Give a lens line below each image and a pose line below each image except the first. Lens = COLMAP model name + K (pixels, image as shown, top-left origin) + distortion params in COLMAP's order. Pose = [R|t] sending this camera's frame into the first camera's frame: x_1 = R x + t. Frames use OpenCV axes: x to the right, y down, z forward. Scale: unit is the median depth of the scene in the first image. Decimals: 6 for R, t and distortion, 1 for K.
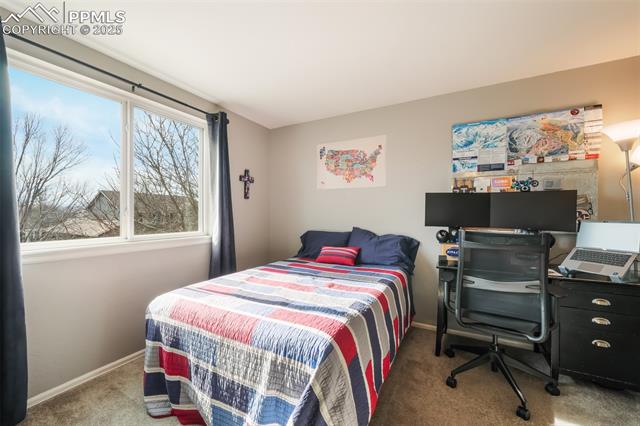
lens RADIAL K [[255.0, 0, 321.6], [0, 255.0, 214.7], [0, 0, 1]] dist [-0.001480, 0.000190]
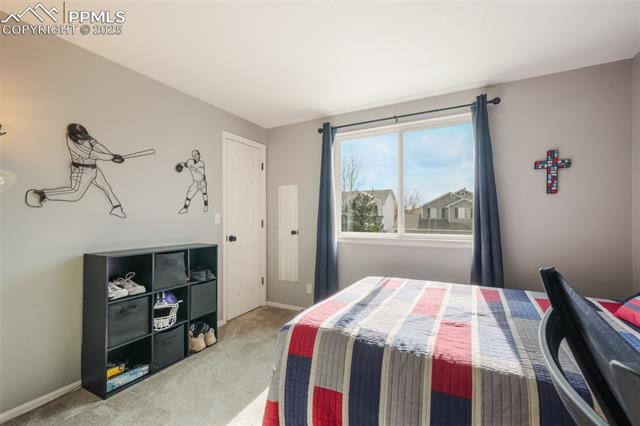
lens RADIAL K [[281.5, 0, 321.5], [0, 281.5, 214.5], [0, 0, 1]] dist [0.002065, 0.000021]
pose [[0.004116, -0.013411, -0.999902, 0.684360], [-0.001449, 0.999909, -0.013417, 0.007552], [0.999990, 0.001504, 0.004096, 0.594085]]
